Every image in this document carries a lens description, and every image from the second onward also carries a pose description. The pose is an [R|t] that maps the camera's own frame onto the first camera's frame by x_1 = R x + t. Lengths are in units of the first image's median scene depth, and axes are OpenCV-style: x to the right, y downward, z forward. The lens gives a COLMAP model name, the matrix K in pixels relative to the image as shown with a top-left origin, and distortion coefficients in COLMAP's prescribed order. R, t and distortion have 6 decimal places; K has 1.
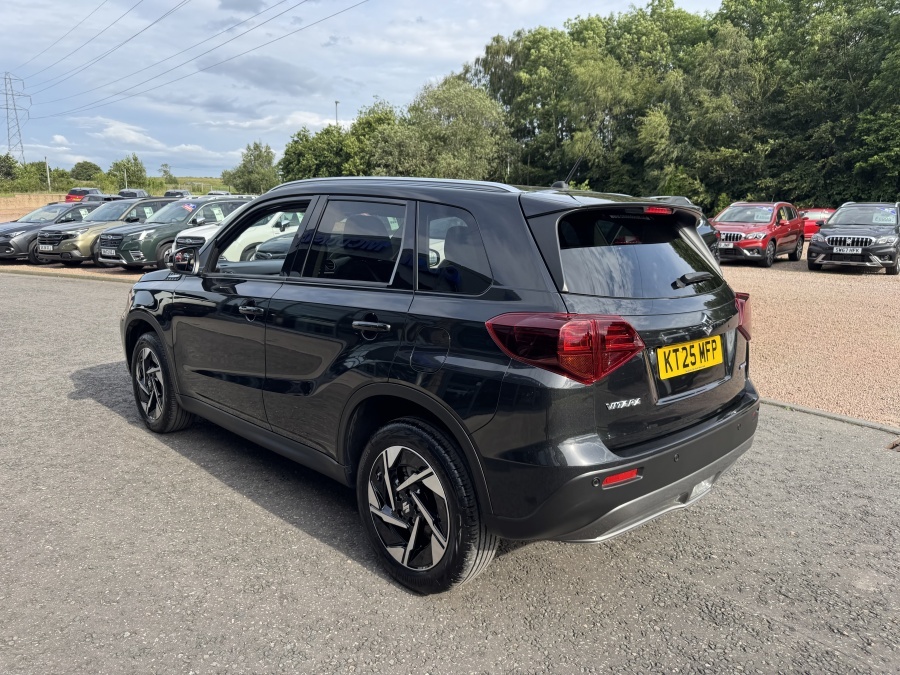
lens RADIAL K [[651.3, 0, 432.9], [0, 651.3, 328.8], [0, 0, 1]] dist [0.005903, -0.015772]
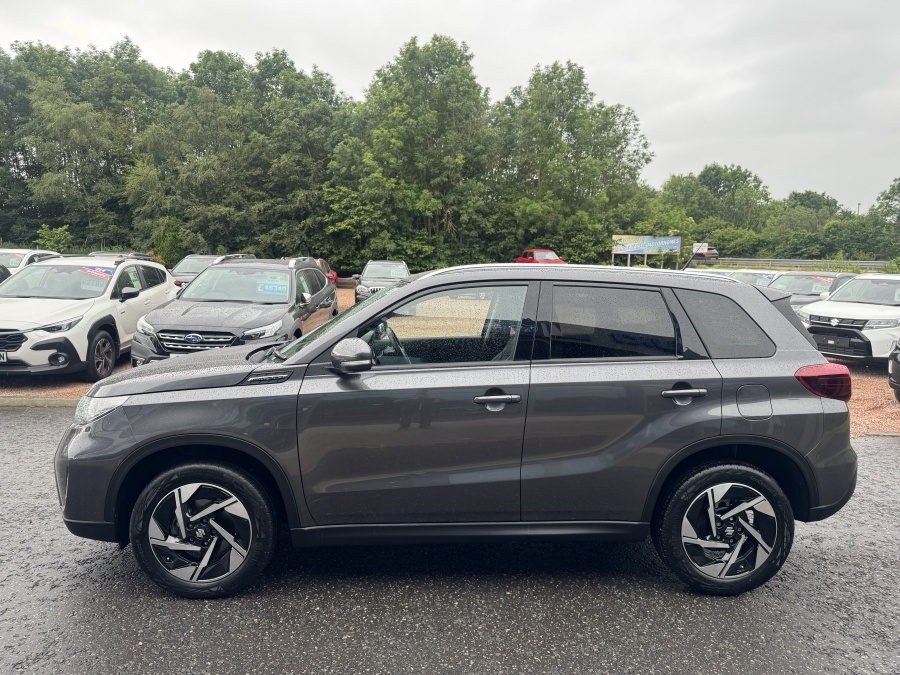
lens RADIAL K [[651.3, 0, 451.4], [0, 651.3, 336.6], [0, 0, 1]] dist [0.005903, -0.015772]
pose [[0.664753, -0.073548, 0.743434, -0.108765], [0.117684, 0.993026, -0.006989, -0.010694], [-0.737736, 0.092136, 0.668772, 0.029812]]
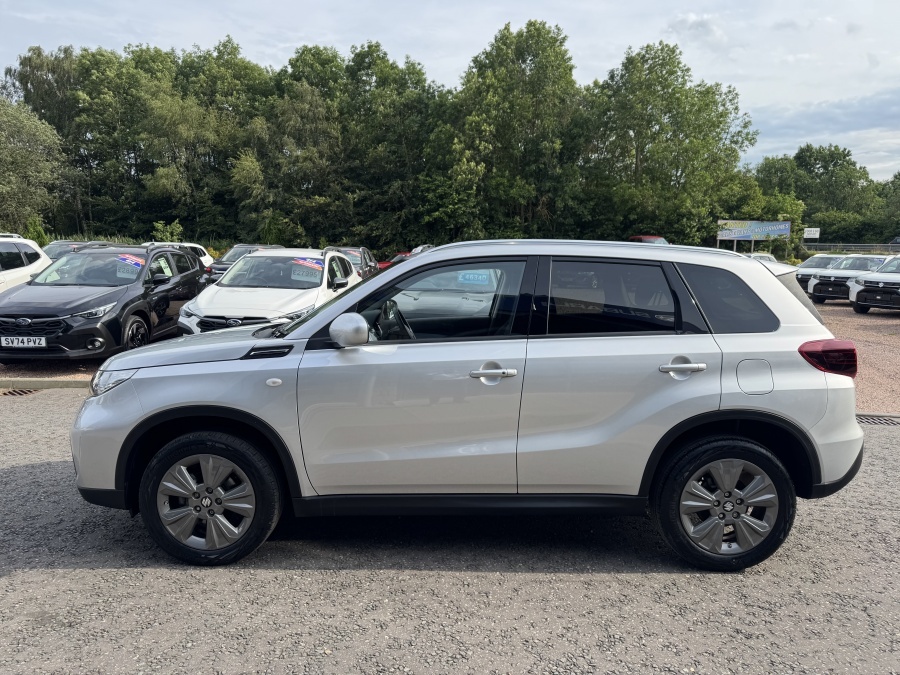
lens RADIAL K [[651.3, 0, 445.0], [0, 651.3, 336.0], [0, 0, 1]] dist [0.005903, -0.015772]
pose [[0.740421, -0.082897, 0.667011, -0.146477], [0.114658, 0.993398, -0.003816, -0.017547], [-0.662291, 0.079303, 0.745038, 0.072420]]
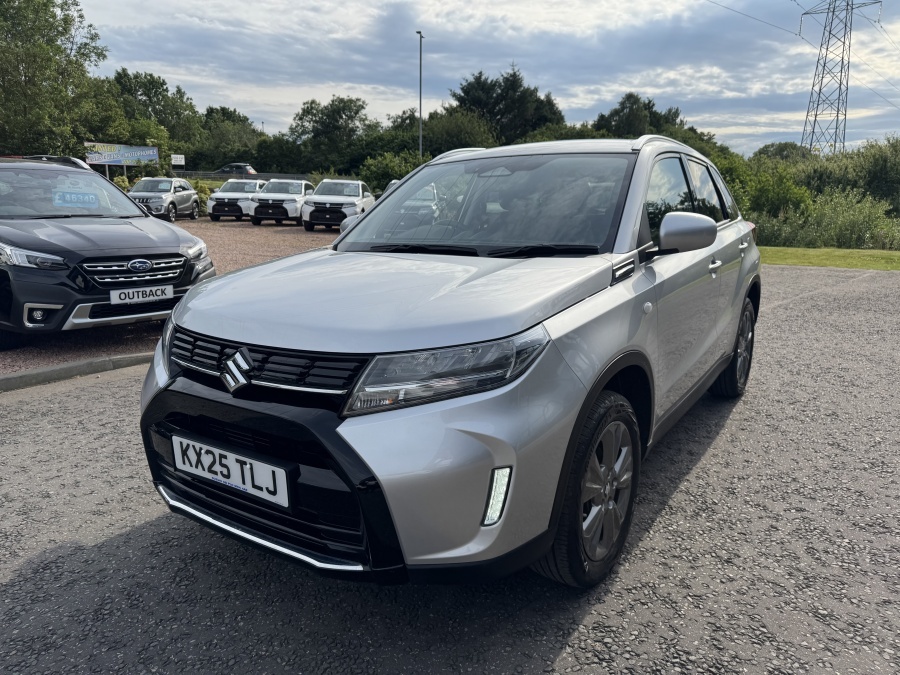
lens RADIAL K [[651.3, 0, 457.5], [0, 651.3, 331.8], [0, 0, 1]] dist [0.005903, -0.015772]
pose [[-0.145670, -0.217202, 0.965196, -0.167792], [0.163559, 0.956891, 0.240018, -0.030622], [-0.975720, 0.192829, -0.103865, 0.175968]]
